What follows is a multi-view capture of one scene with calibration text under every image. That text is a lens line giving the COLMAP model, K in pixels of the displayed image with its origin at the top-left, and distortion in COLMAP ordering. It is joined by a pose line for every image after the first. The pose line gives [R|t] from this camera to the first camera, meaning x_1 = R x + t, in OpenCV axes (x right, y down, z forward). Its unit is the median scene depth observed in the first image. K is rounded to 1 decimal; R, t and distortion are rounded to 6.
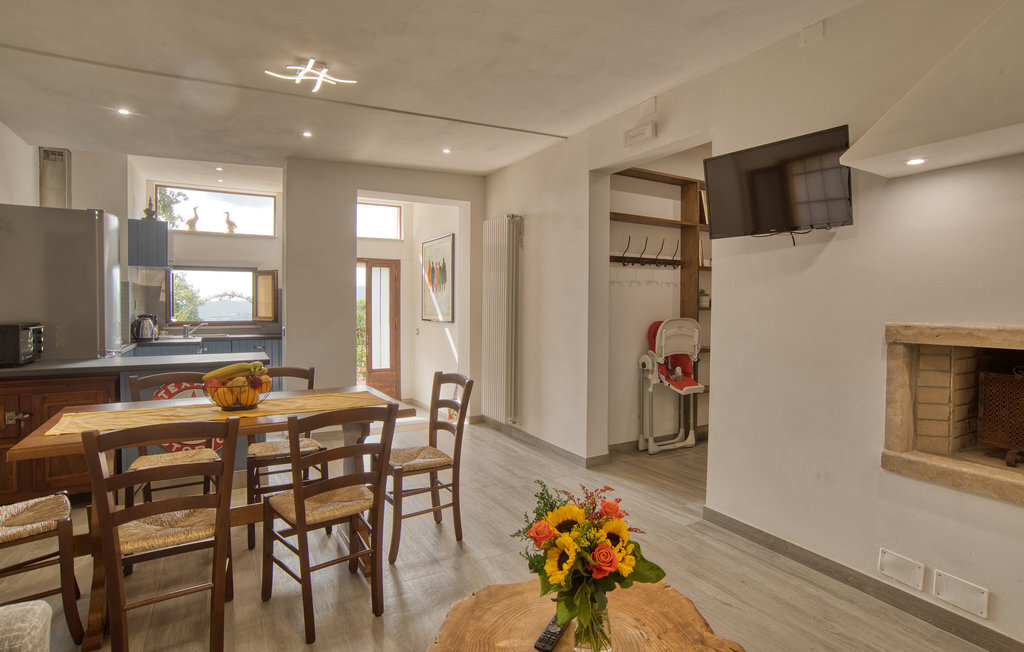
lens RADIAL K [[522.5, 0, 513.9], [0, 522.5, 315.5], [0, 0, 1]] dist [-0.004509, 0.000535]
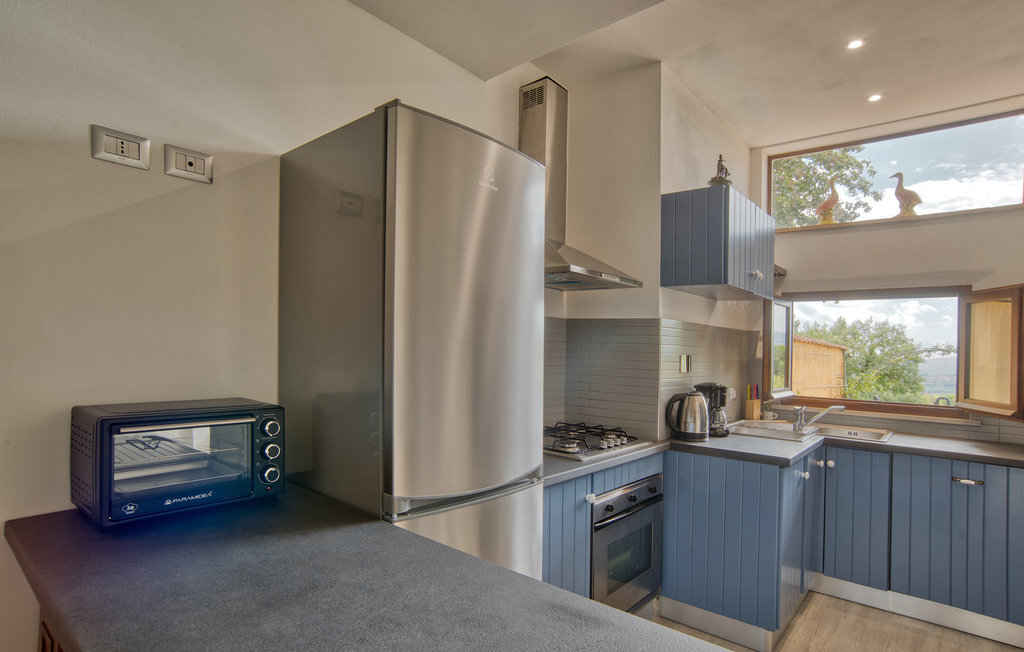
lens RADIAL K [[532.5, 0, 511.9], [0, 532.5, 340.6], [0, 0, 1]] dist [-0.012504, 0.001798]
pose [[0.355118, -0.006101, -0.934801, -0.226634], [-0.045882, 0.998660, -0.023948, -0.019398], [0.933695, 0.051395, 0.354363, 0.508806]]
